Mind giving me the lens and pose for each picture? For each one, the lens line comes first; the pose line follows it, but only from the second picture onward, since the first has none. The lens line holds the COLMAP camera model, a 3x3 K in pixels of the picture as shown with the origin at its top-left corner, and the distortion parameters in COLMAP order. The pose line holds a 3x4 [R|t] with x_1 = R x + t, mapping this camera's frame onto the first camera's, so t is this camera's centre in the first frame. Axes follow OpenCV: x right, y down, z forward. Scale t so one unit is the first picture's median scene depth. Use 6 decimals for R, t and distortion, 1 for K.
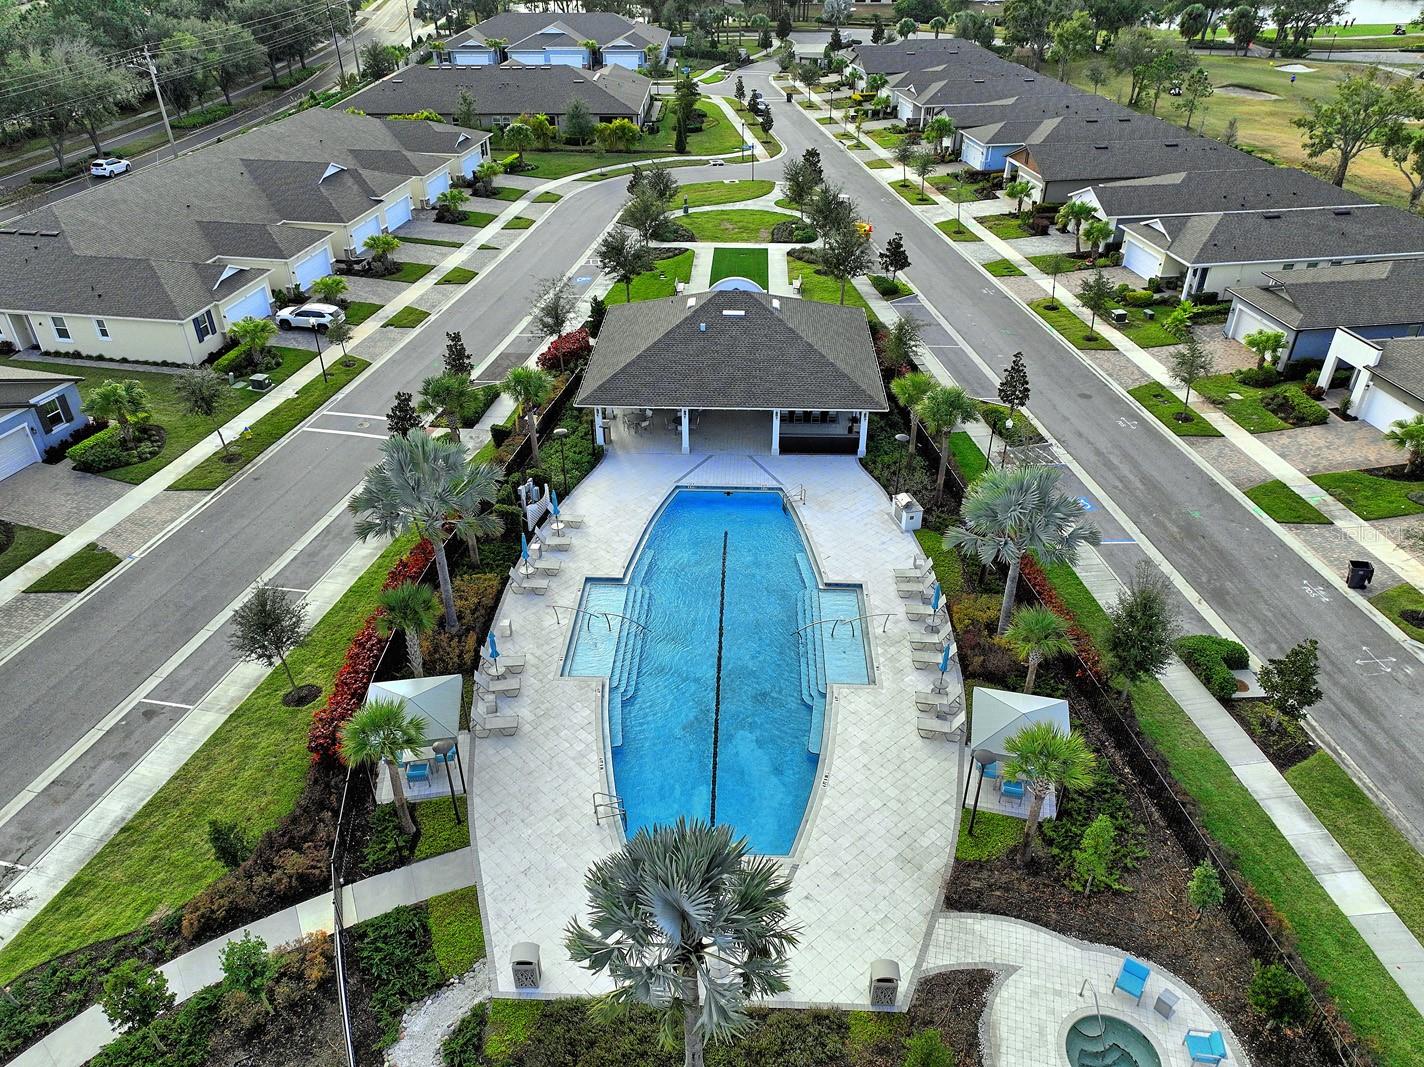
lens RADIAL K [[1003.4, 0, 712.7], [0, 1003.4, 531.0], [0, 0, 1]] dist [-0.005762, 0.022962]
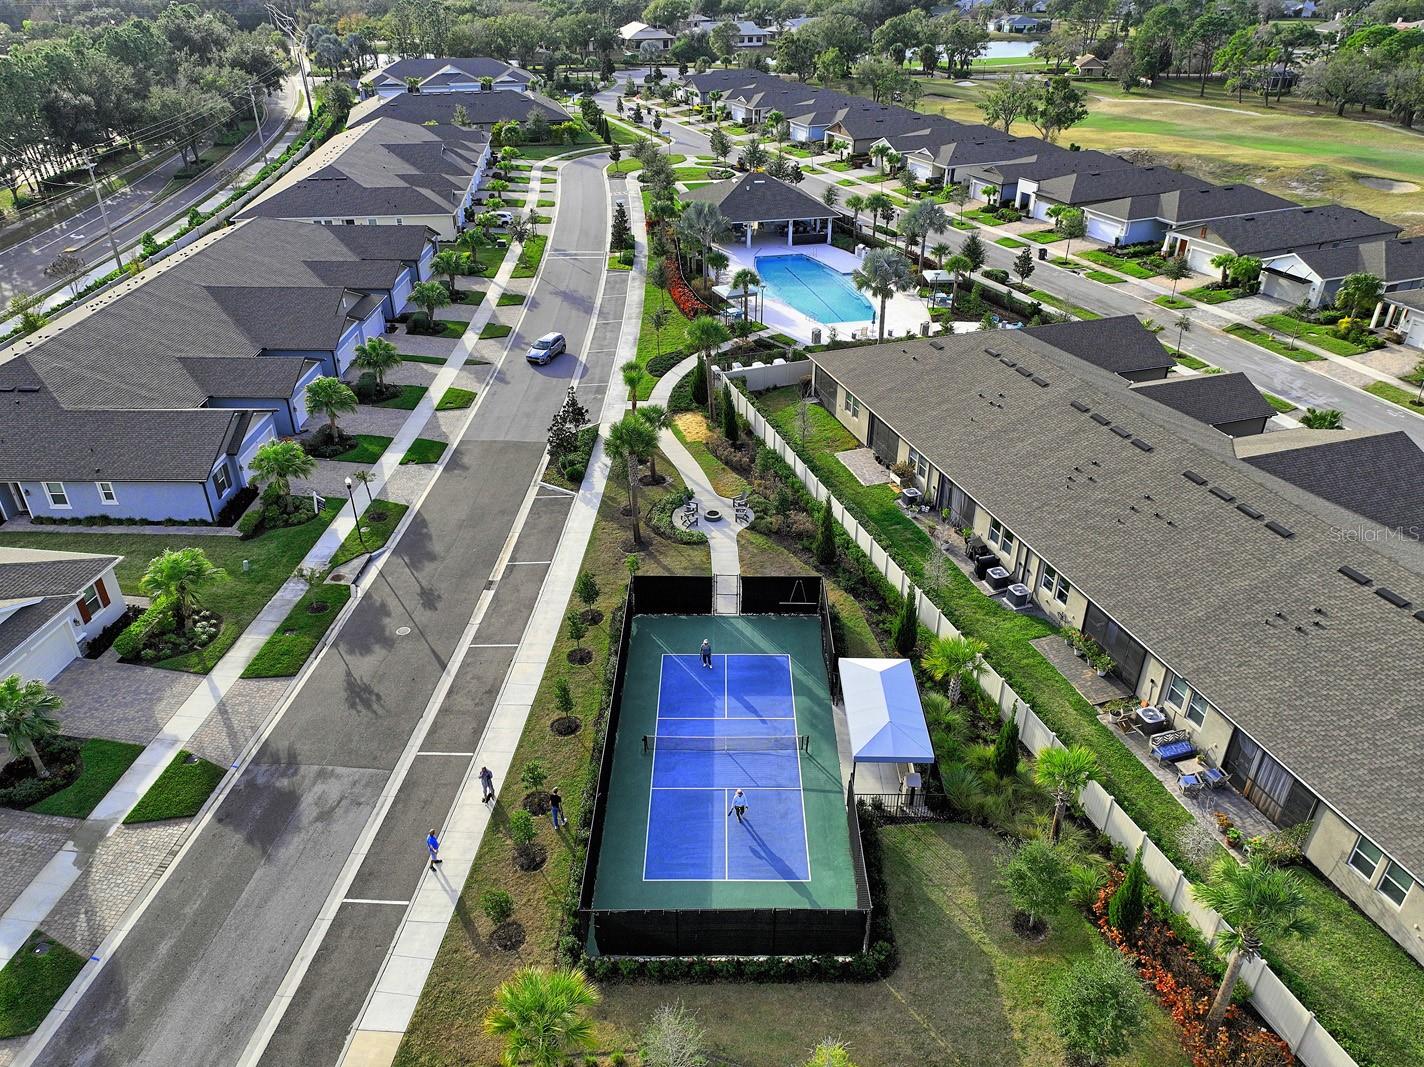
lens RADIAL K [[1003.4, 0, 712.7], [0, 1003.4, 531.0], [0, 0, 1]] dist [-0.005762, 0.022962]
pose [[0.962631, -0.133571, 0.235583, -0.577263], [0.143641, 0.989287, -0.026035, 0.471543], [-0.229582, 0.058902, 0.971505, -0.835551]]
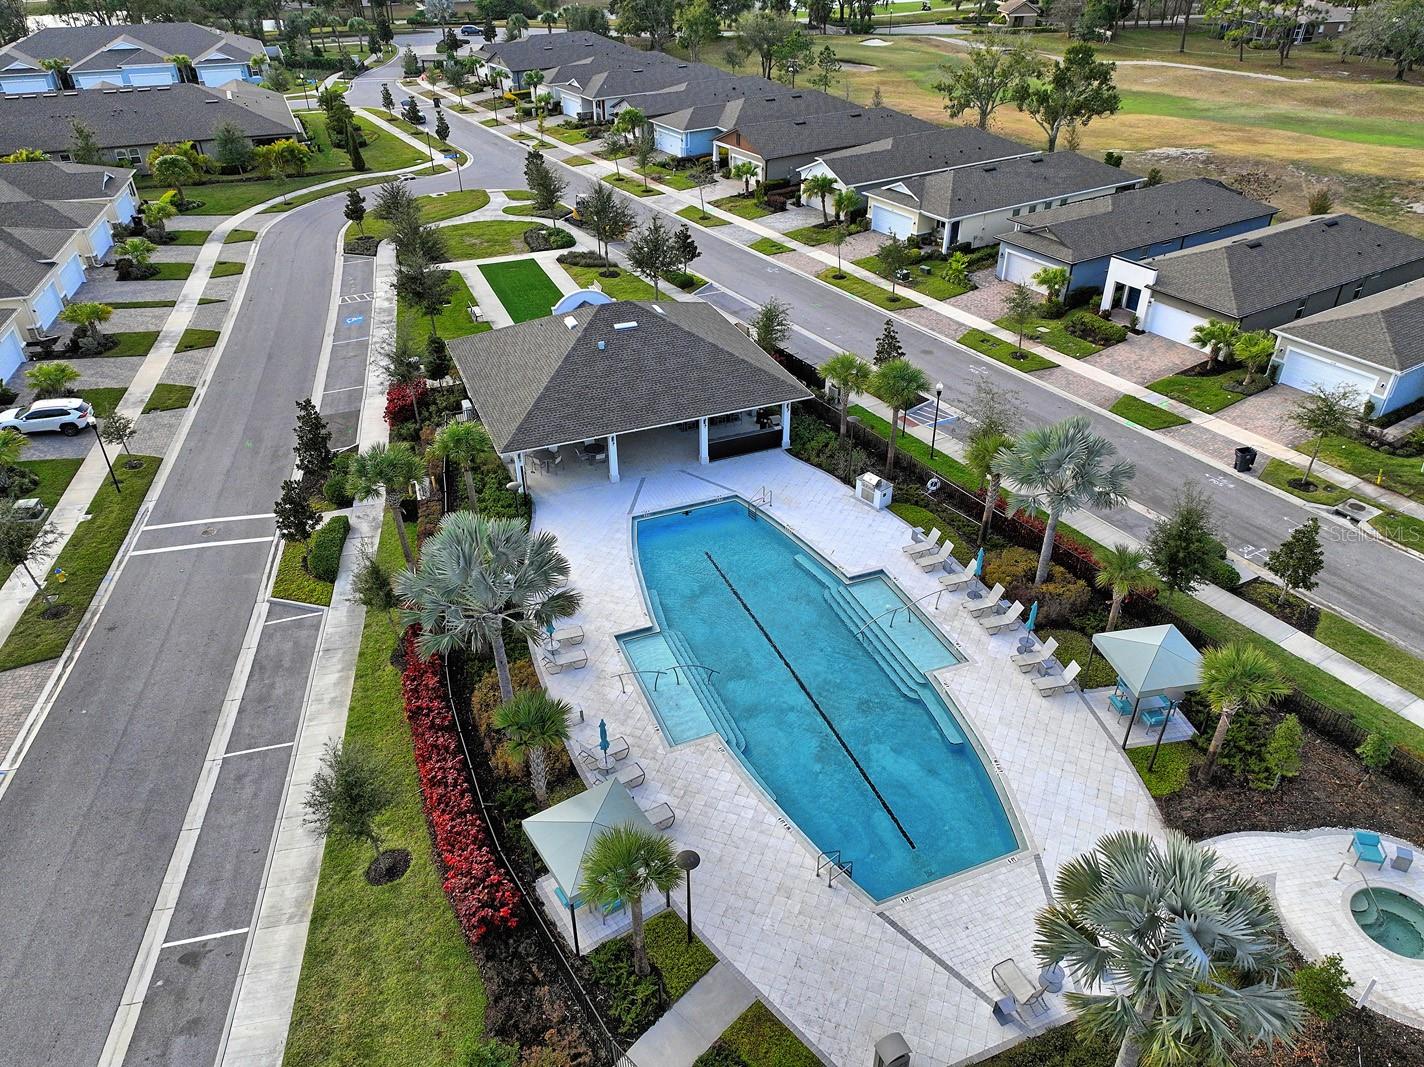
lens RADIAL K [[1003.4, 0, 712.7], [0, 1003.4, 531.0], [0, 0, 1]] dist [-0.005762, 0.022962]
pose [[0.911376, -0.226665, 0.343535, -0.237665], [0.226120, 0.973184, 0.042227, -0.045150], [-0.343894, 0.039195, 0.938190, 0.087163]]
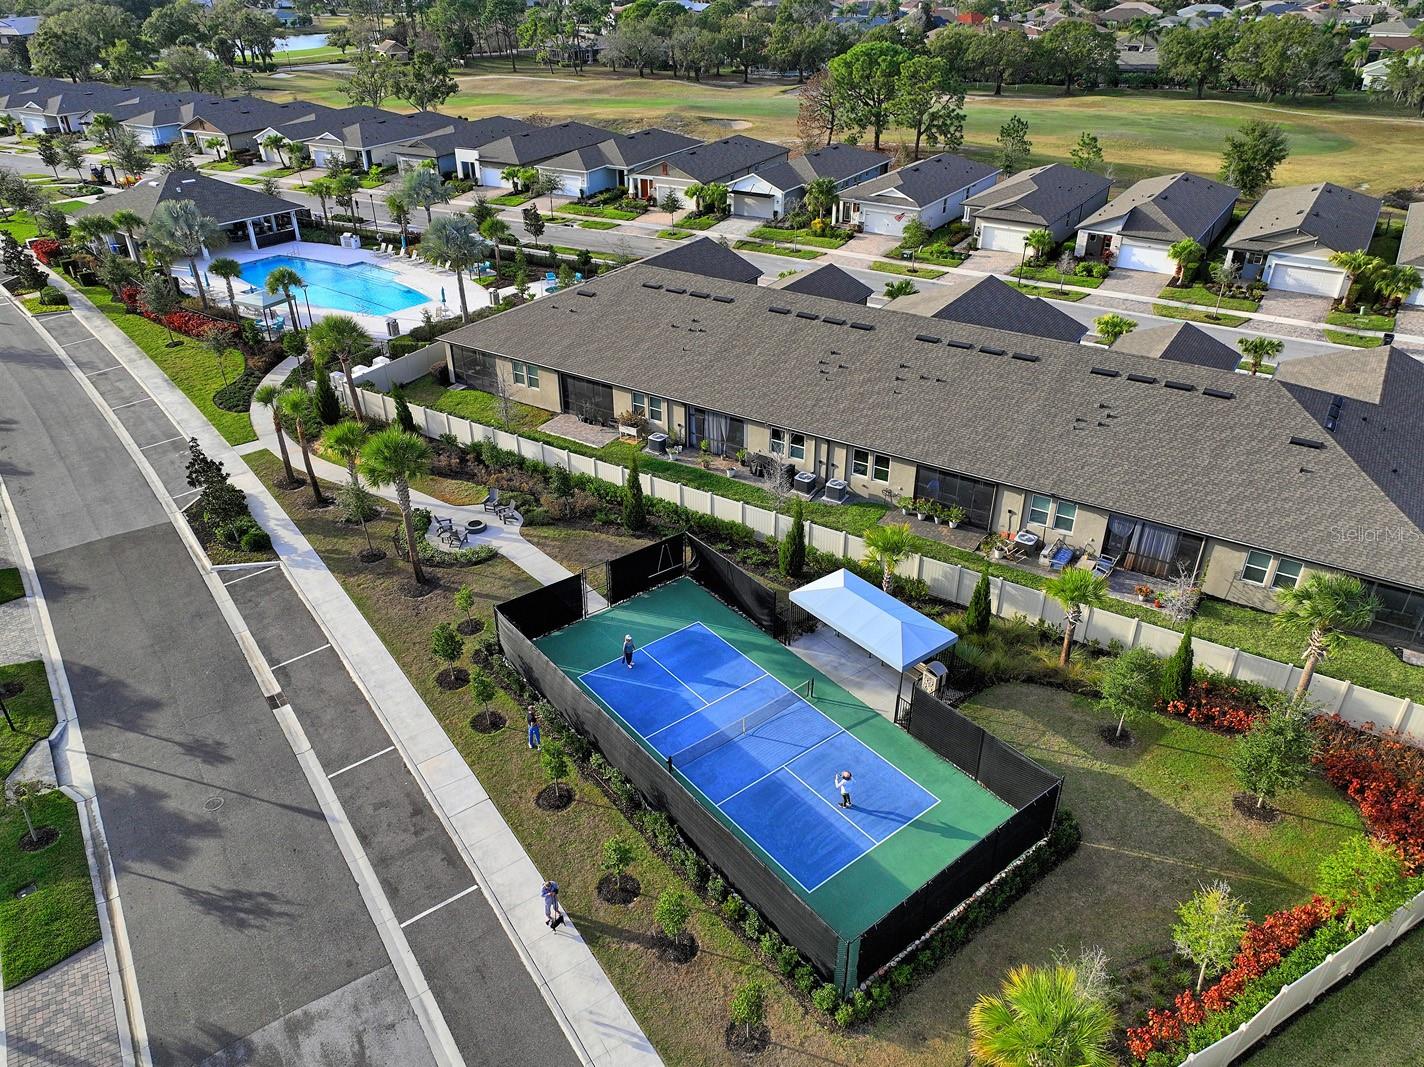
lens RADIAL K [[1003.4, 0, 712.7], [0, 1003.4, 531.0], [0, 0, 1]] dist [-0.005762, 0.022962]
pose [[0.577932, -0.407965, 0.706795, -0.811436], [0.442116, 0.884492, 0.149023, 0.399246], [-0.685950, 0.226360, 0.691544, -0.593026]]
